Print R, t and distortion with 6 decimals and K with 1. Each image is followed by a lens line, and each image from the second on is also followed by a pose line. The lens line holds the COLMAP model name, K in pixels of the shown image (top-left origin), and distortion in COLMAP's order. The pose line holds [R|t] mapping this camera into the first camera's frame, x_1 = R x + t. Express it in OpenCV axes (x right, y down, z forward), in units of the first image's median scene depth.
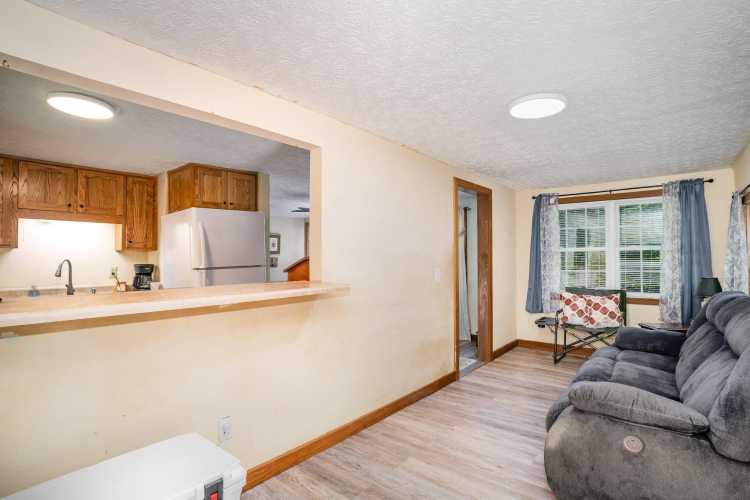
lens RADIAL K [[366.3, 0, 386.6], [0, 366.3, 247.2], [0, 0, 1]] dist [-0.069891, 0.028443]
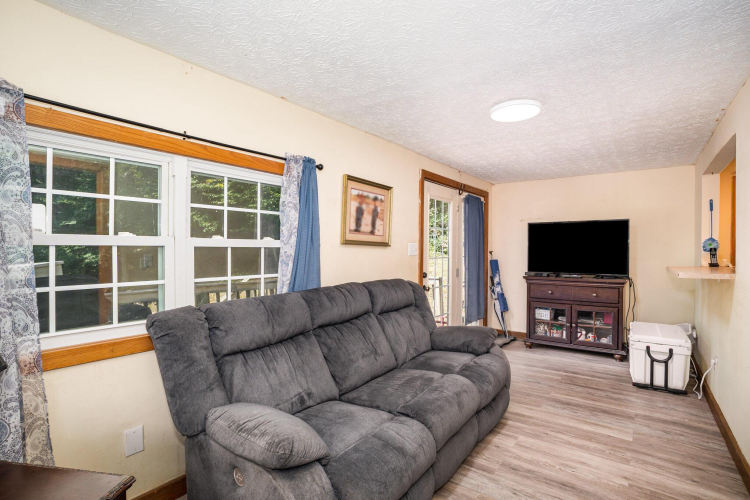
lens RADIAL K [[366.3, 0, 386.6], [0, 366.3, 247.2], [0, 0, 1]] dist [-0.069891, 0.028443]
pose [[-0.997473, 0.022572, -0.067369, 0.771214], [0.023909, 0.999532, -0.019098, 0.024057], [0.066906, -0.020660, -0.997545, 1.831912]]
